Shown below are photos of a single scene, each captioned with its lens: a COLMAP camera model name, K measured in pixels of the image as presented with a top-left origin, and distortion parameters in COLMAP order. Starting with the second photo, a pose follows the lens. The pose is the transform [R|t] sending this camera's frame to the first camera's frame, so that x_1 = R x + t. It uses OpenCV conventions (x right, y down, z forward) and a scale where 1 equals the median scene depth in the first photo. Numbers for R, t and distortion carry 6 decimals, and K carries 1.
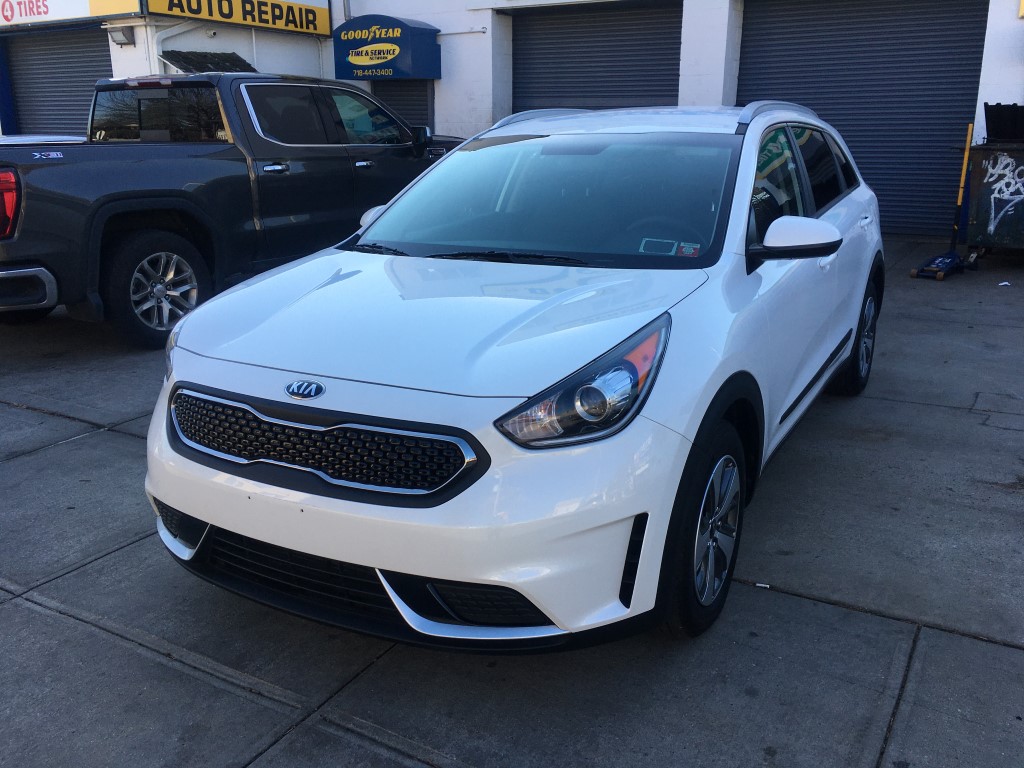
lens RADIAL K [[871.8, 0, 515.2], [0, 871.8, 386.7], [0, 0, 1]] dist [0.082354, -0.117712]
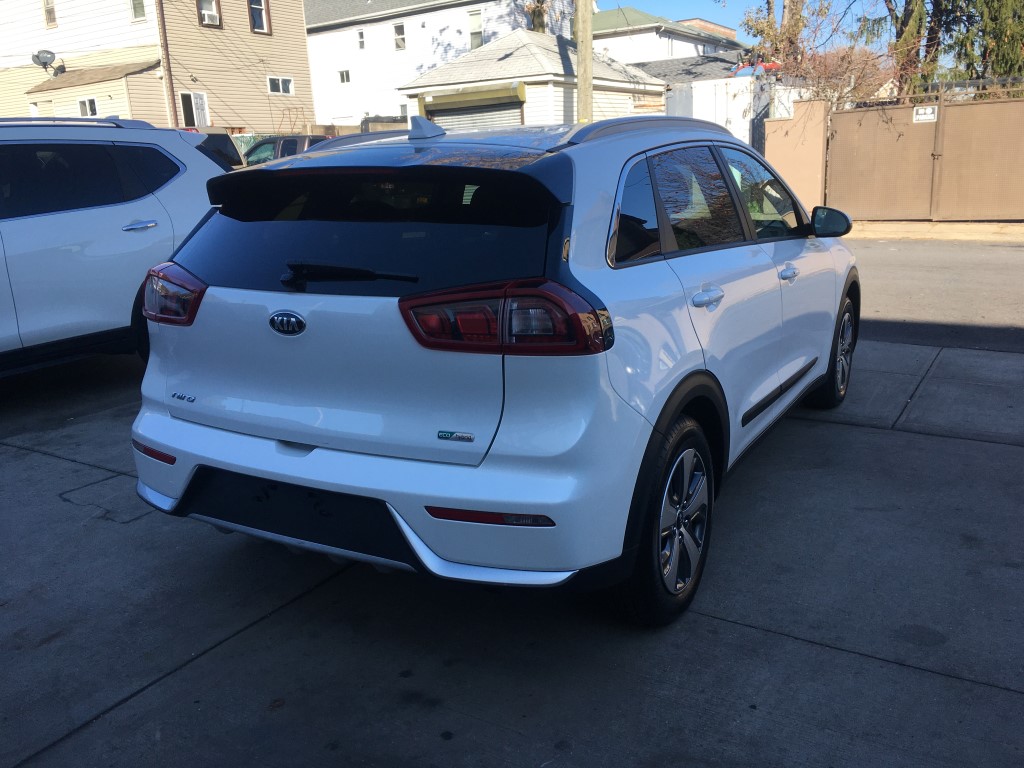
lens RADIAL K [[871.8, 0, 513.2], [0, 871.8, 389.5], [0, 0, 1]] dist [0.082354, -0.117712]
pose [[-0.998651, 0.048956, 0.017278, 0.354151], [0.050868, 0.856179, 0.514169, -0.931323], [0.010379, 0.514355, -0.857515, 3.212712]]
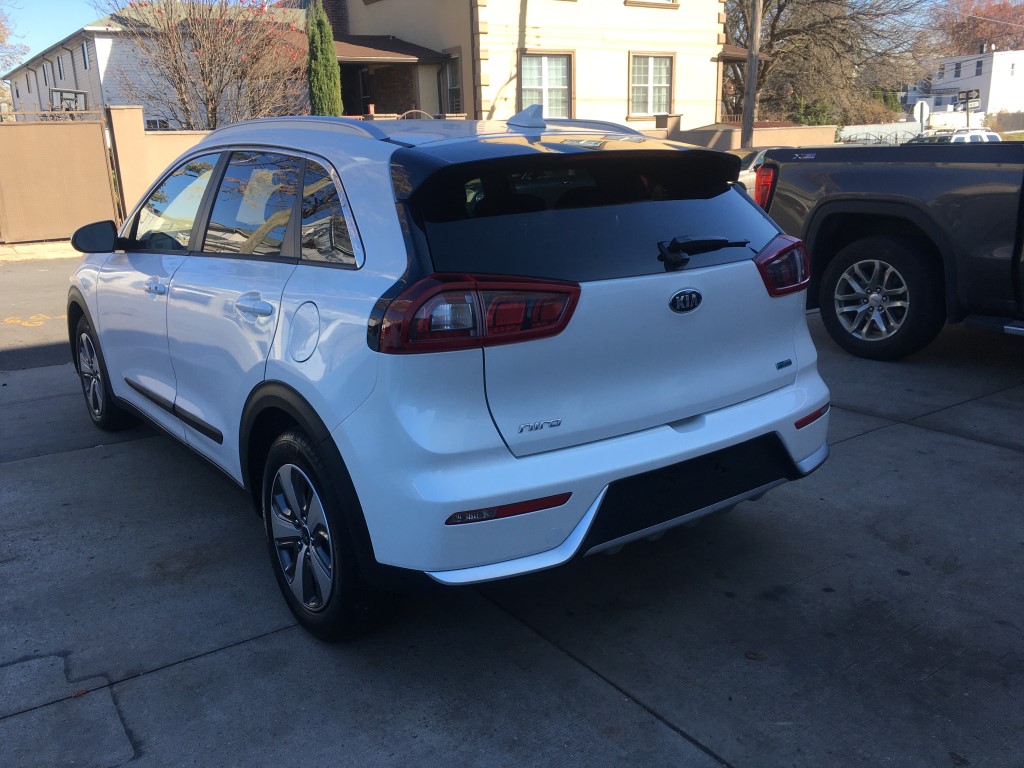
lens RADIAL K [[871.8, 0, 512.8], [0, 871.8, 383.1], [0, 0, 1]] dist [0.082354, -0.117712]
pose [[-0.401190, 0.257244, -0.879131, 1.596822], [-0.229242, 0.901017, 0.368262, -0.742653], [0.886845, 0.349276, -0.302508, 2.494591]]
